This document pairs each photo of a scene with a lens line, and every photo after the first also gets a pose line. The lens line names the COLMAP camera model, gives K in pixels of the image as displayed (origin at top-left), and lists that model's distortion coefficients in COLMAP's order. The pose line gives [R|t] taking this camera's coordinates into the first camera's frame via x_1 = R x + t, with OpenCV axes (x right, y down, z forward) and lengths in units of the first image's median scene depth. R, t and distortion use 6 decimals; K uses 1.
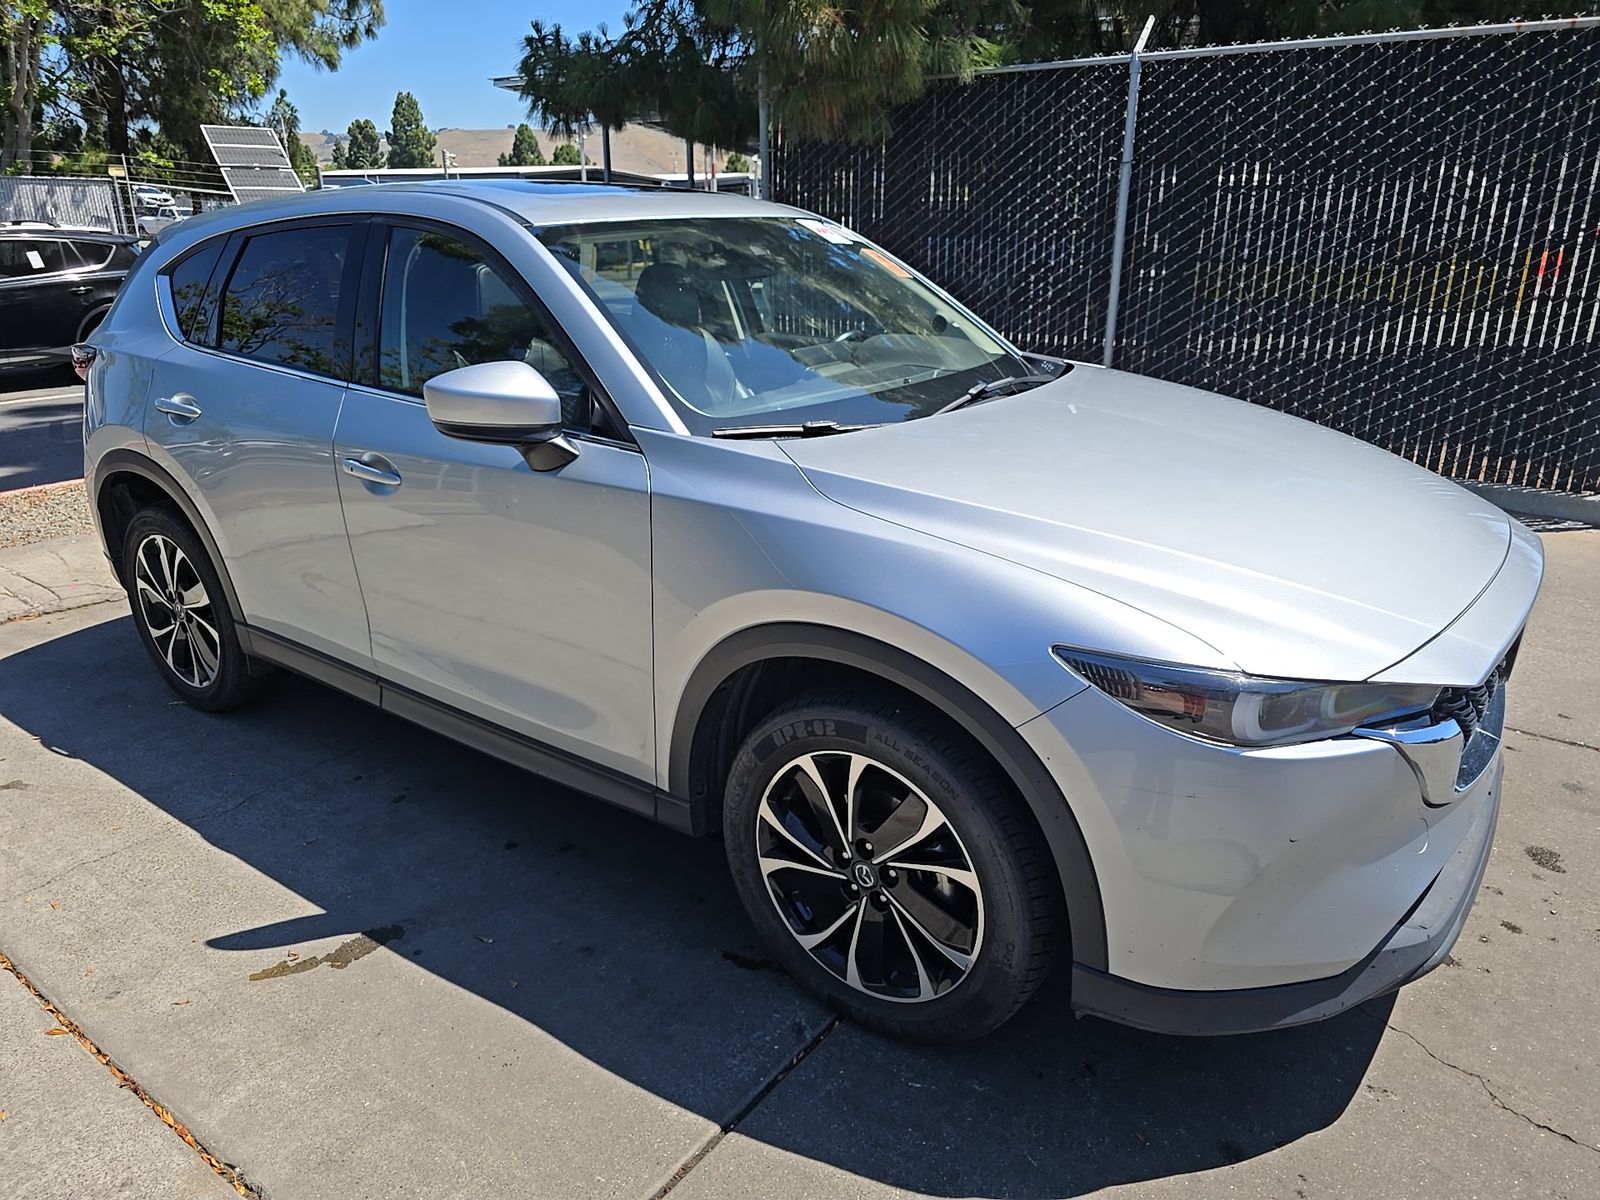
lens RADIAL K [[1080.3, 0, 807.1], [0, 1080.3, 596.3], [0, 0, 1]] dist [0.003009, -0.020405]
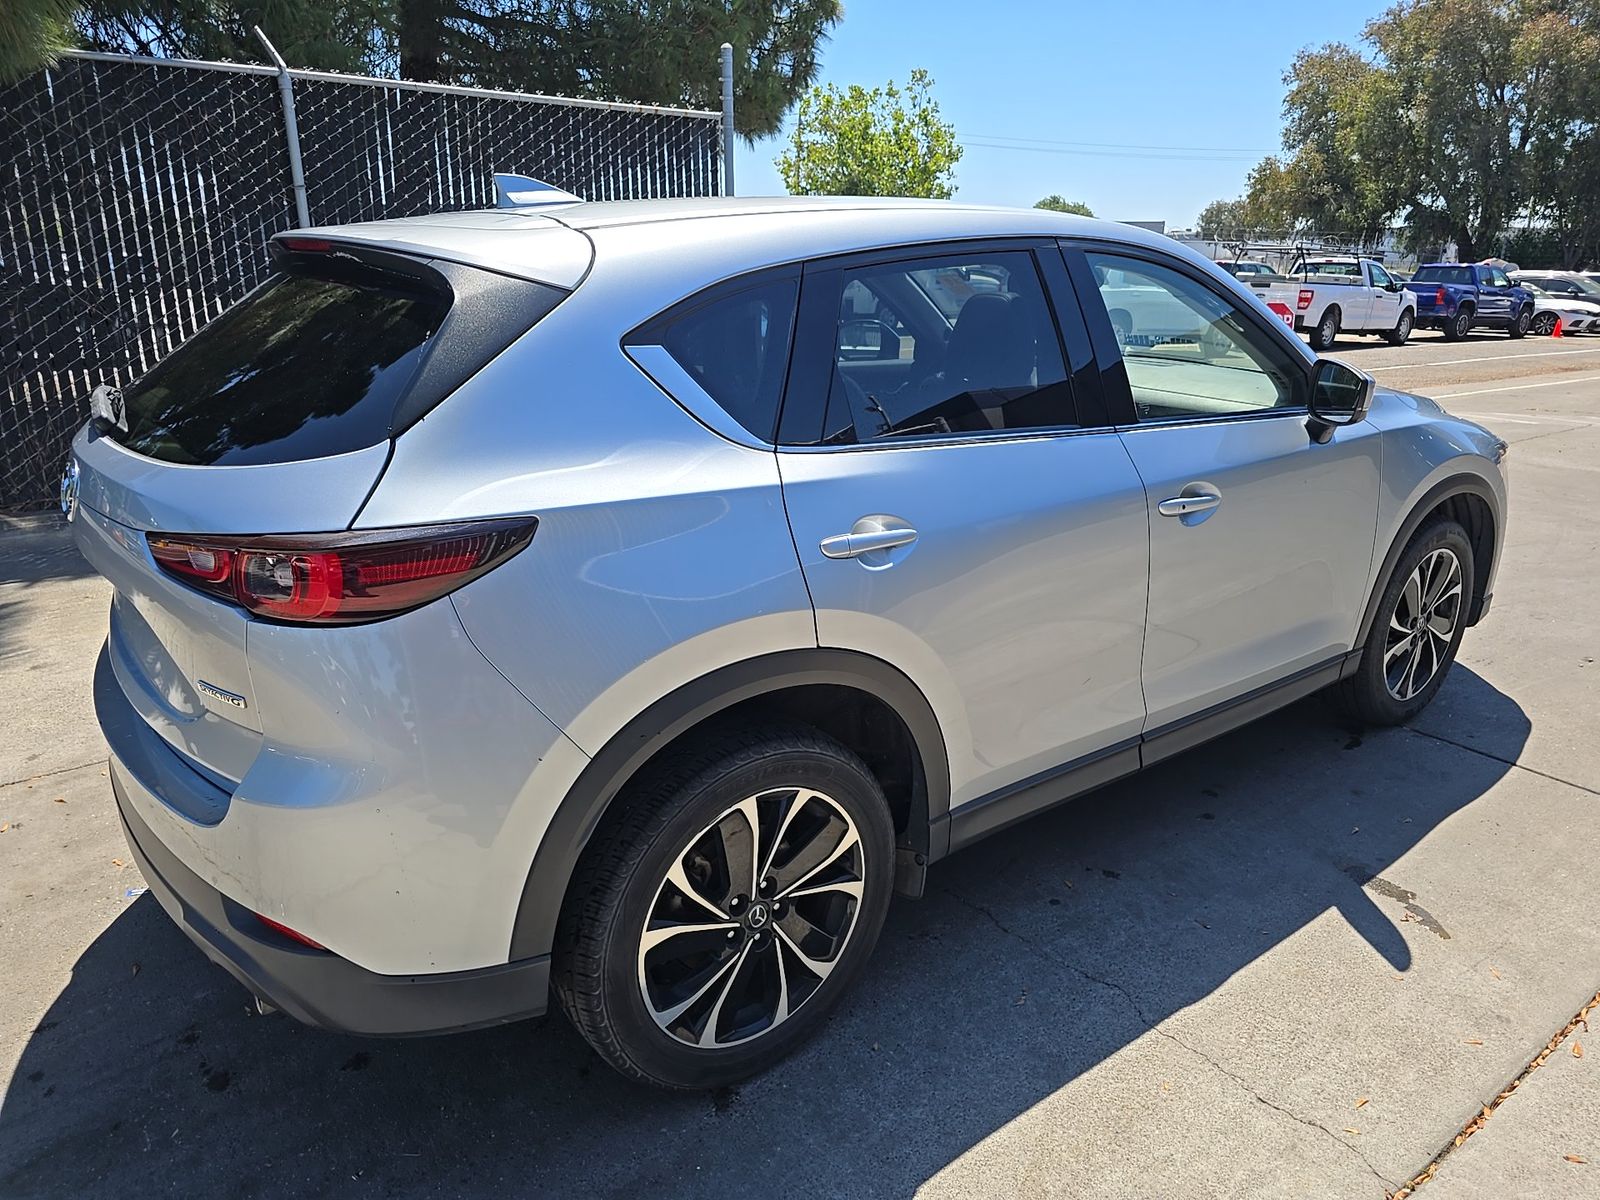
lens RADIAL K [[1080.3, 0, 806.2], [0, 1080.3, 597.7], [0, 0, 1]] dist [0.003009, -0.020405]
pose [[0.301102, -0.287584, 0.909194, -1.499373], [0.318614, 0.928987, 0.188328, -0.347299], [-0.898789, 0.232976, 0.371348, 1.034937]]
